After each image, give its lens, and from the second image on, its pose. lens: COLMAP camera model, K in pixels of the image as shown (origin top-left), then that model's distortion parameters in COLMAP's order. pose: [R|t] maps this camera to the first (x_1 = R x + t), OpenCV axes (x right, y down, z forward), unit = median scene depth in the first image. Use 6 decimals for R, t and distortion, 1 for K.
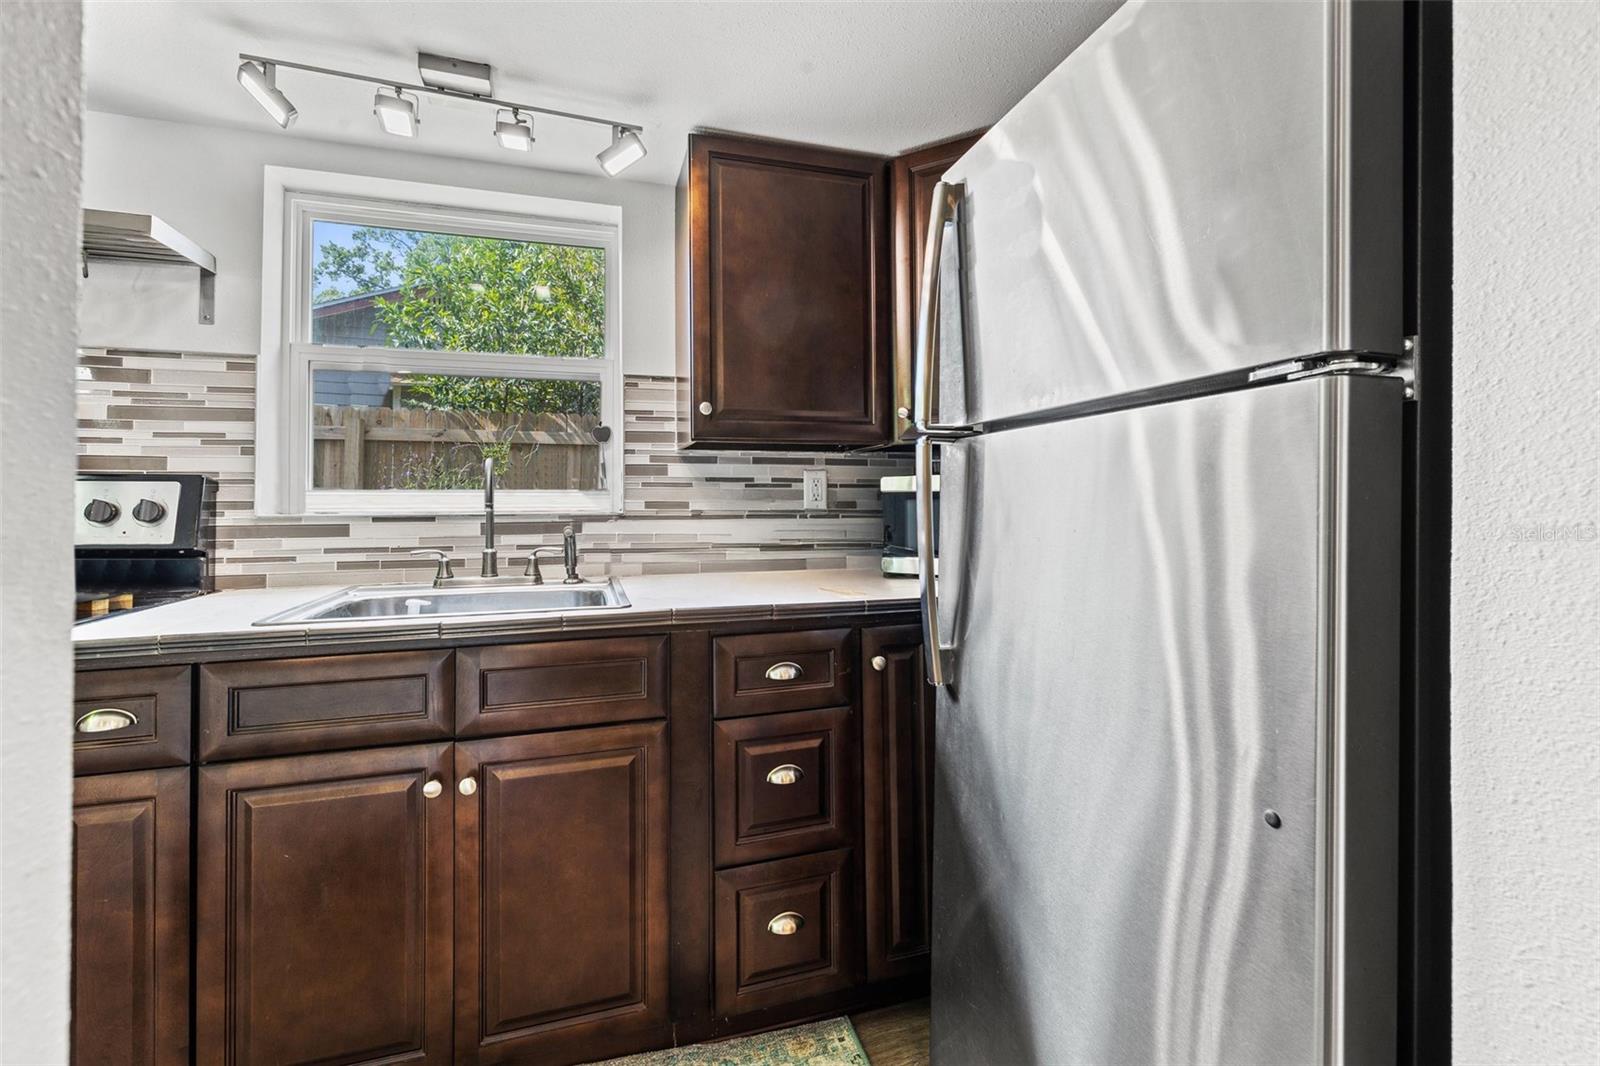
lens RADIAL K [[683.7, 0, 797.5], [0, 683.7, 490.7], [0, 0, 1]] dist [-0.022758, 0.015088]
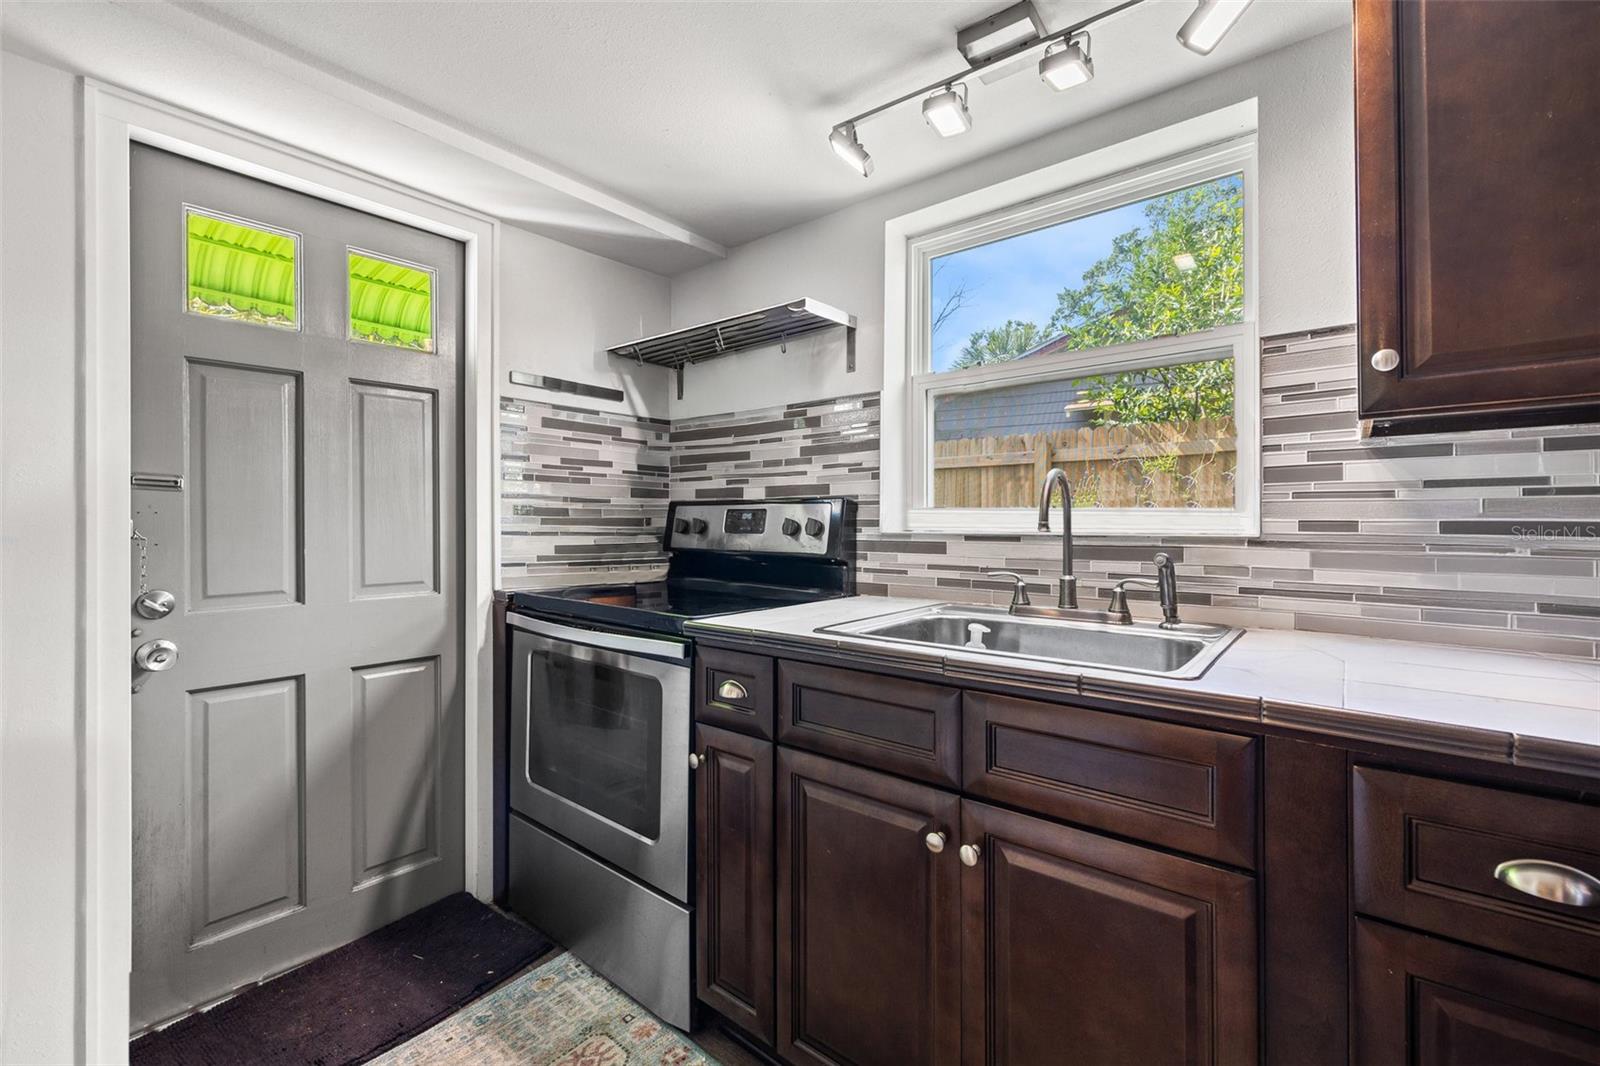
lens RADIAL K [[674.6, 0, 788.1], [0, 674.6, 518.7], [0, 0, 1]] dist [0.000609, 0.000078]
pose [[0.539582, -0.000548, -0.841933, 0.074596], [0.011486, 0.999912, 0.006711, 0.004509], [0.841855, -0.013292, 0.539541, 0.257869]]
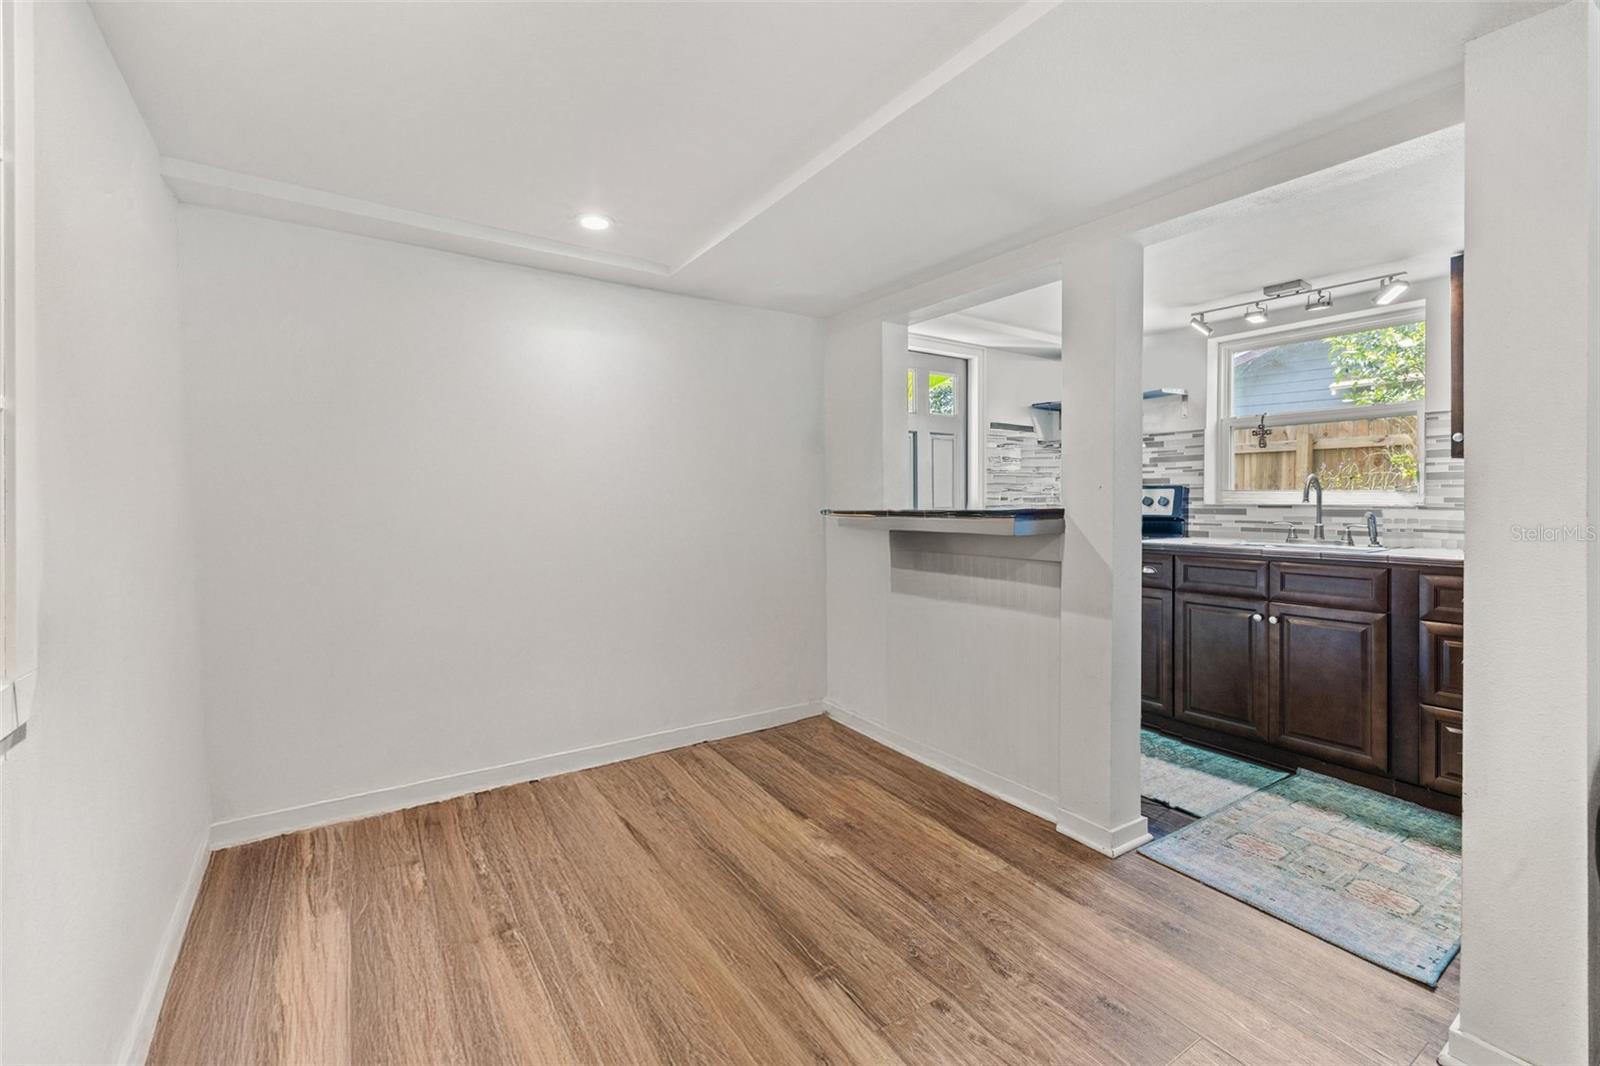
lens RADIAL K [[668.7, 0, 795.3], [0, 668.7, 502.0], [0, 0, 1]] dist [-0.000128, 0.000055]
pose [[0.277579, 0.007523, -0.960673, 0.894011], [0.013619, 0.999838, 0.011765, -0.012290], [0.960606, -0.016349, 0.277432, -0.850506]]
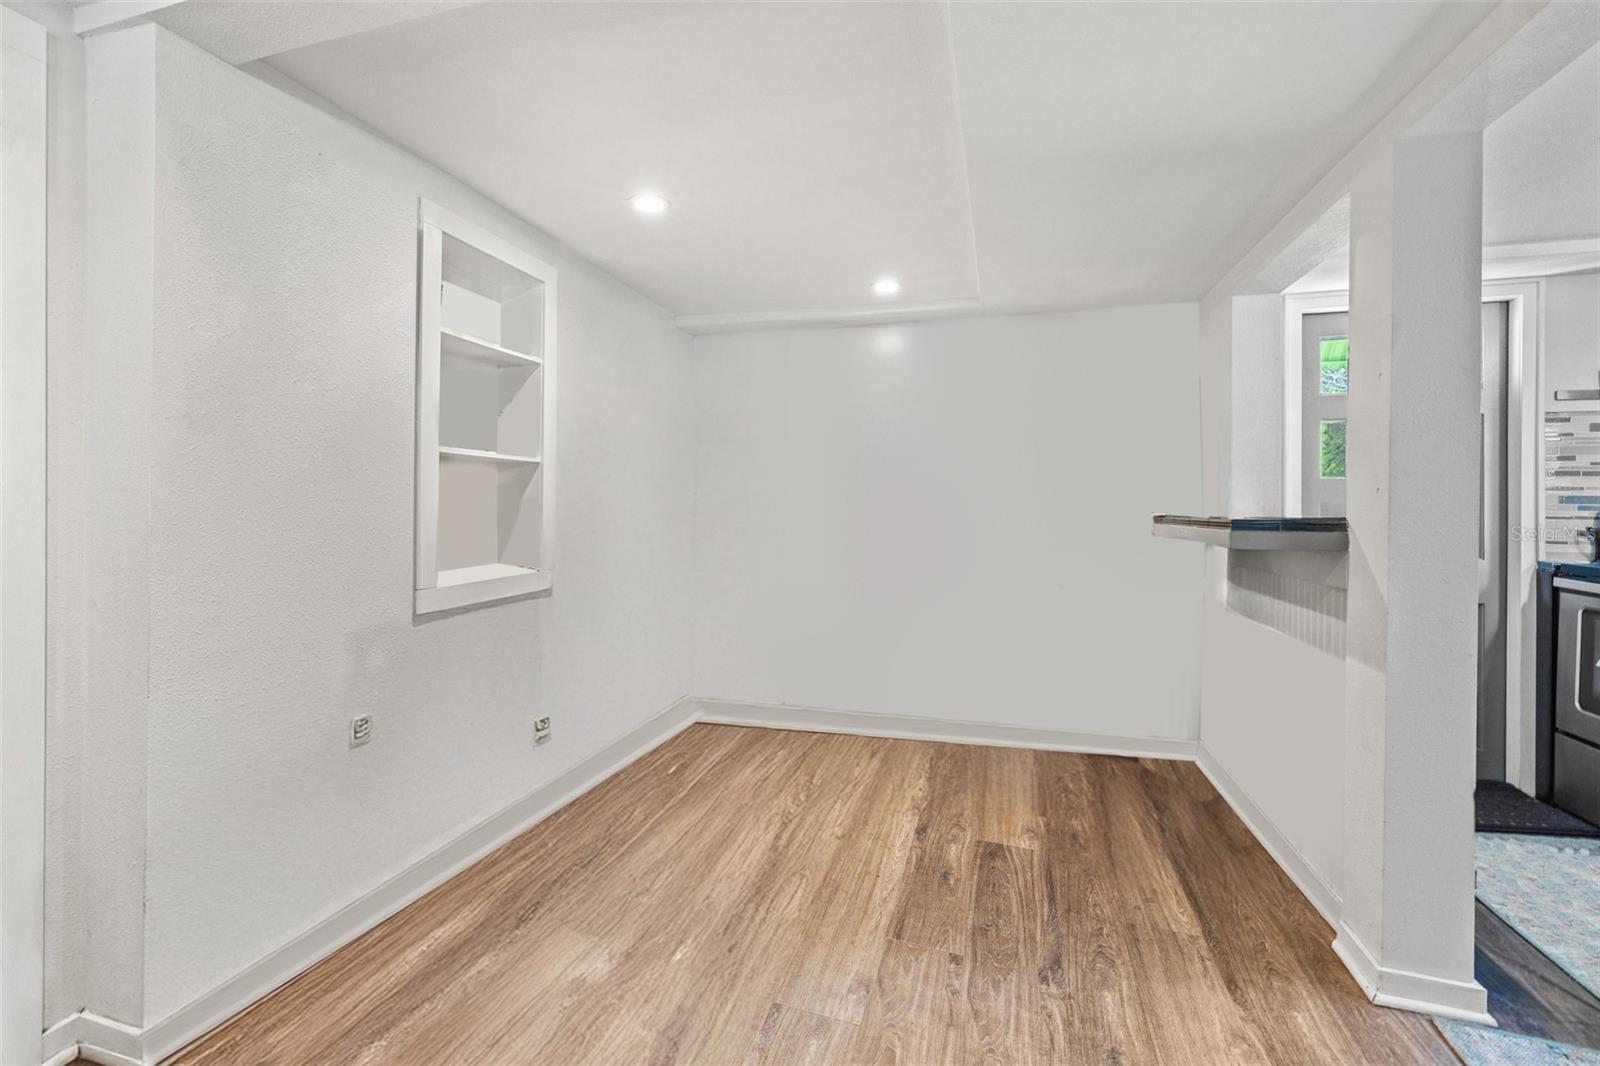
lens RADIAL K [[668.7, 0, 795.3], [0, 668.7, 502.0], [0, 0, 1]] dist [-0.000128, 0.000055]
pose [[-0.553699, -0.005156, -0.832701, 1.044918], [0.002577, 0.999965, -0.007906, 0.004008], [0.832713, -0.006523, -0.553666, -0.115977]]
